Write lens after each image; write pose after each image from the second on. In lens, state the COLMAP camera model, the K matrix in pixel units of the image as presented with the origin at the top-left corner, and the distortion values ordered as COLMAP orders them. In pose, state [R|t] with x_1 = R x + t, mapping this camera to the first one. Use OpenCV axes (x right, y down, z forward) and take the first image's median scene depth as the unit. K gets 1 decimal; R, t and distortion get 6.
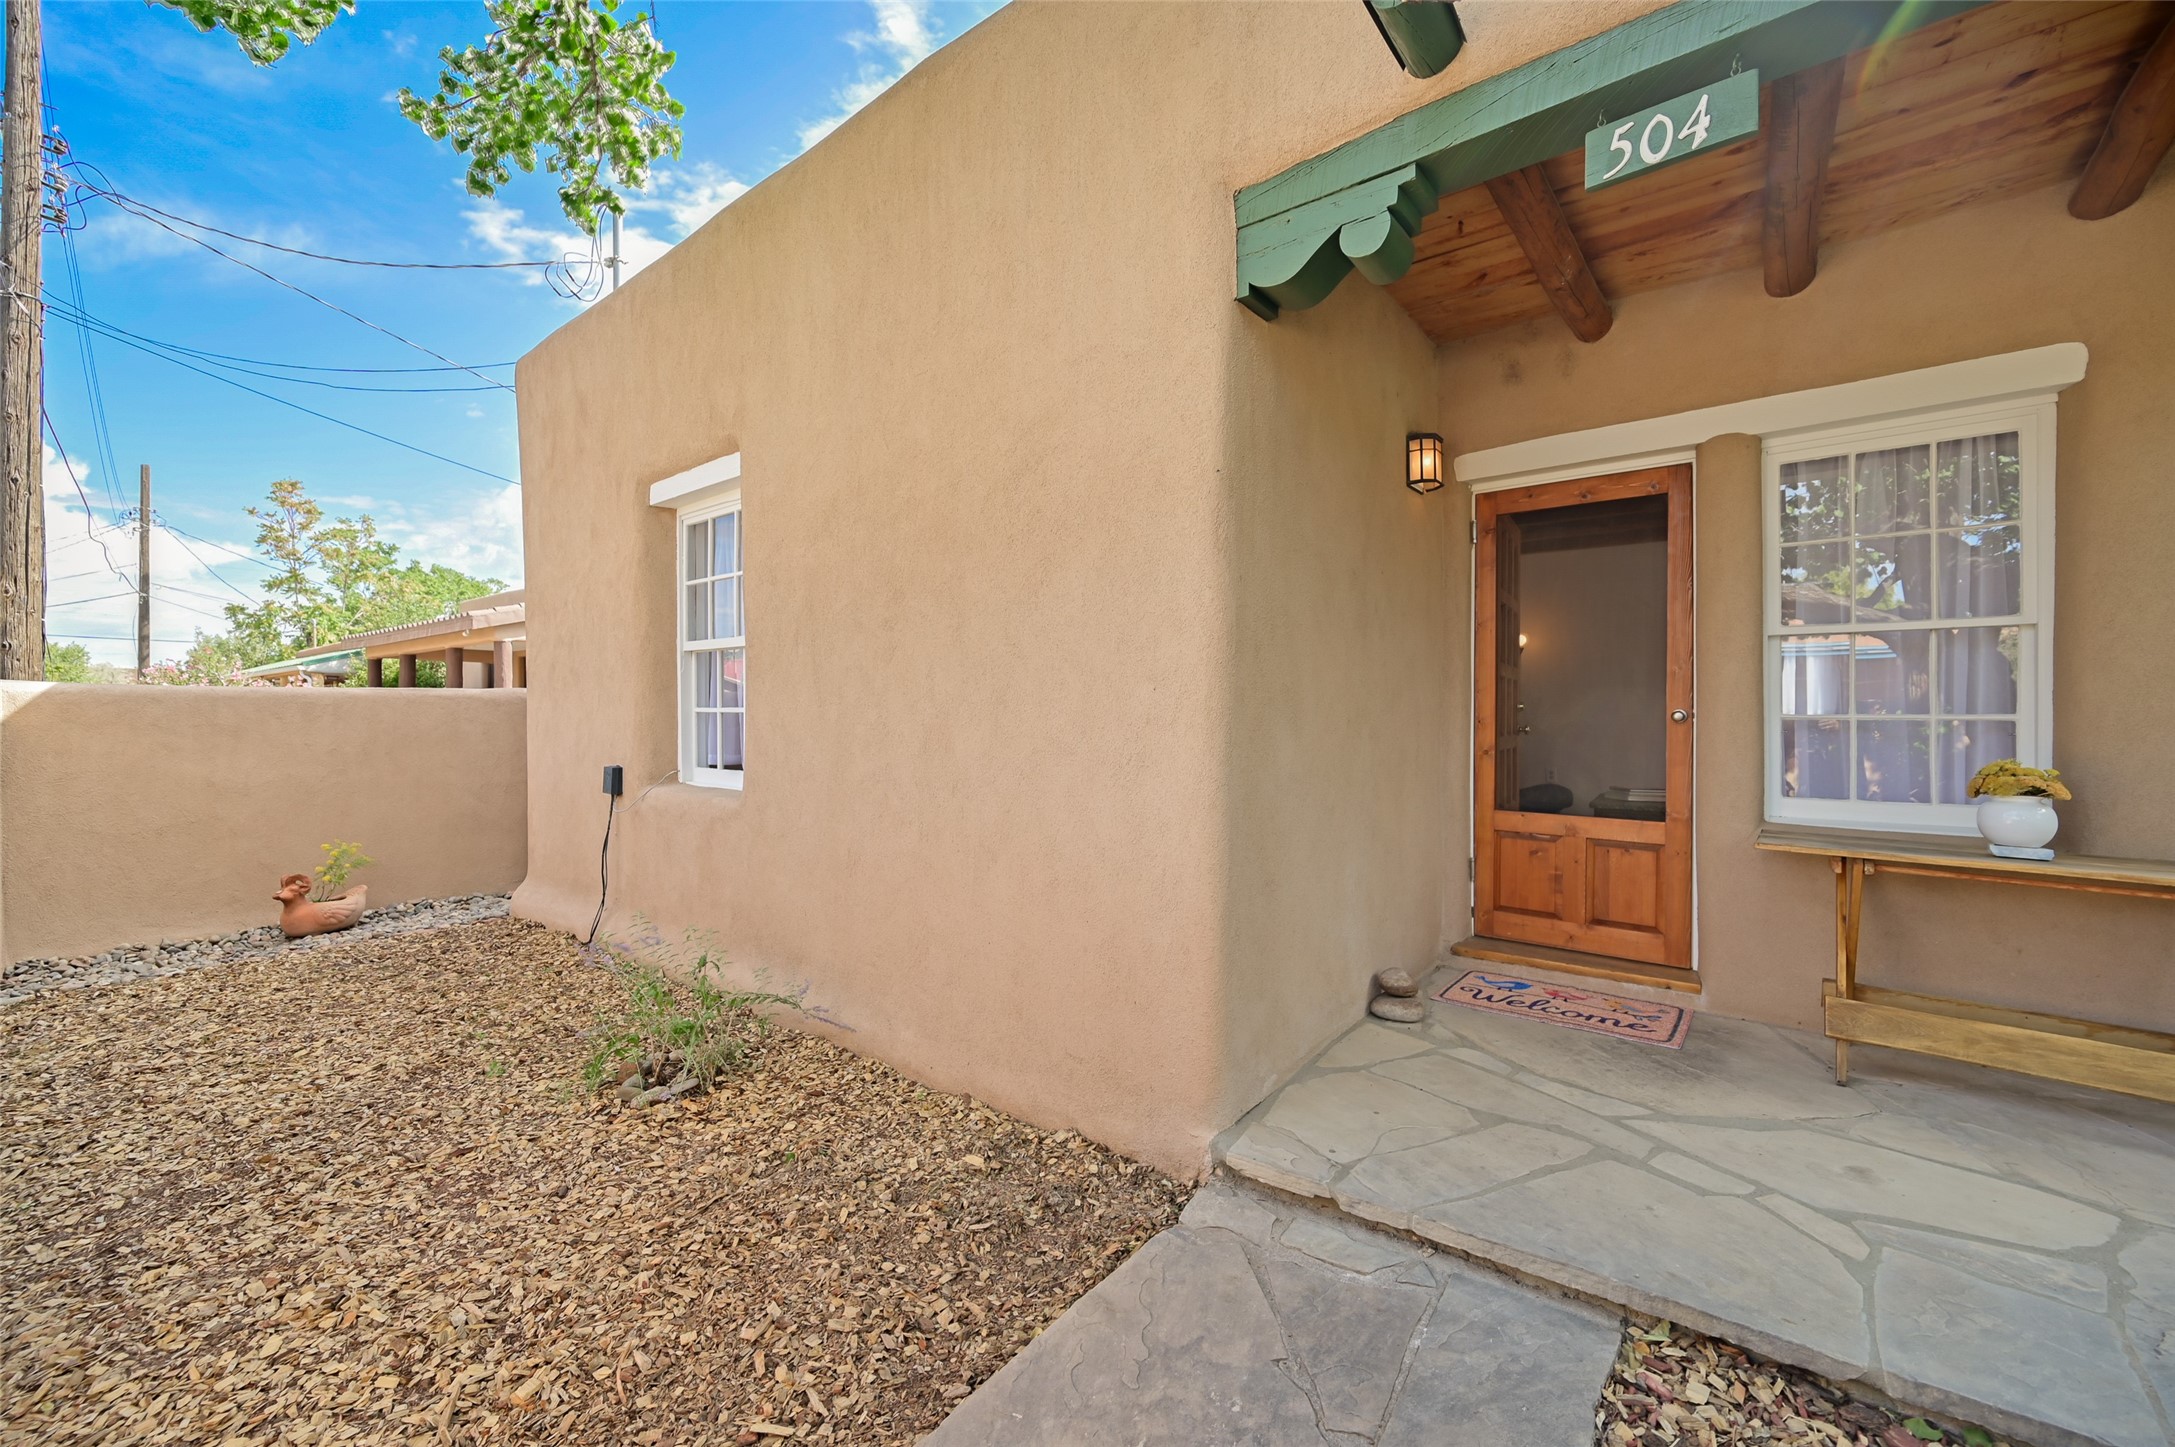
lens RADIAL K [[873.6, 0, 1073.0], [0, 873.6, 715.6], [0, 0, 1]] dist [0.000424, 0.000364]
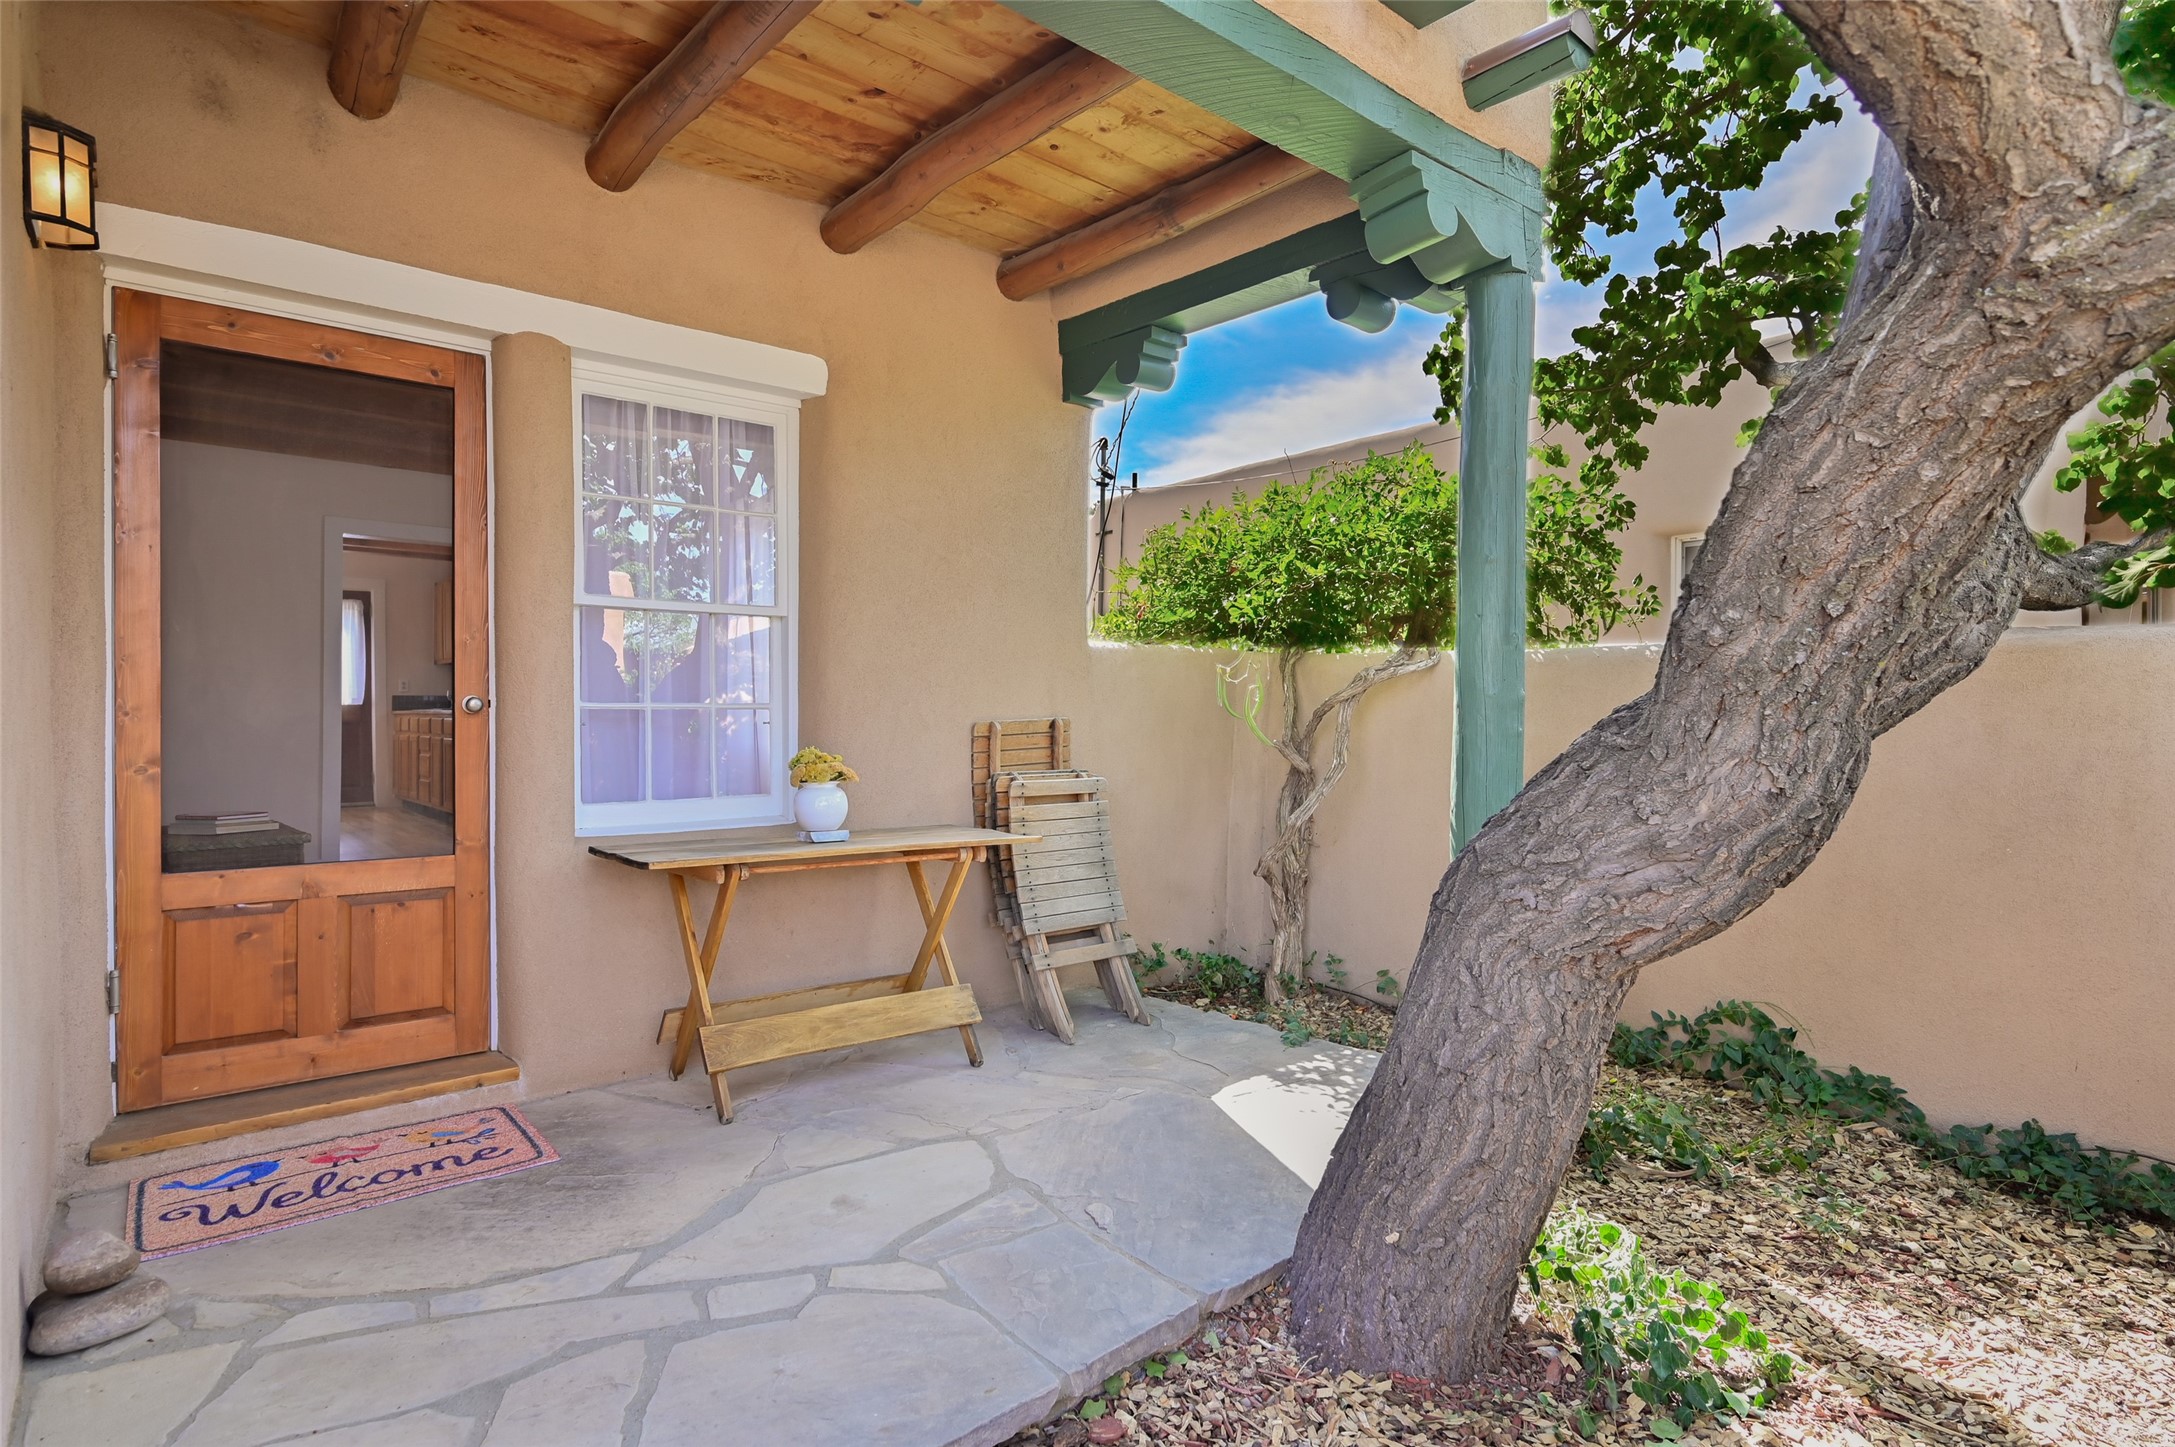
lens RADIAL K [[1124.2, 0, 1083.9], [0, 1124.2, 719.6], [0, 0, 1]] dist [-0.000268, -0.000411]
pose [[0.167699, -0.010955, 0.985777, -0.139402], [-0.001328, 0.999935, 0.011338, 0.001962], [-0.985837, -0.003211, 0.167673, 0.365395]]
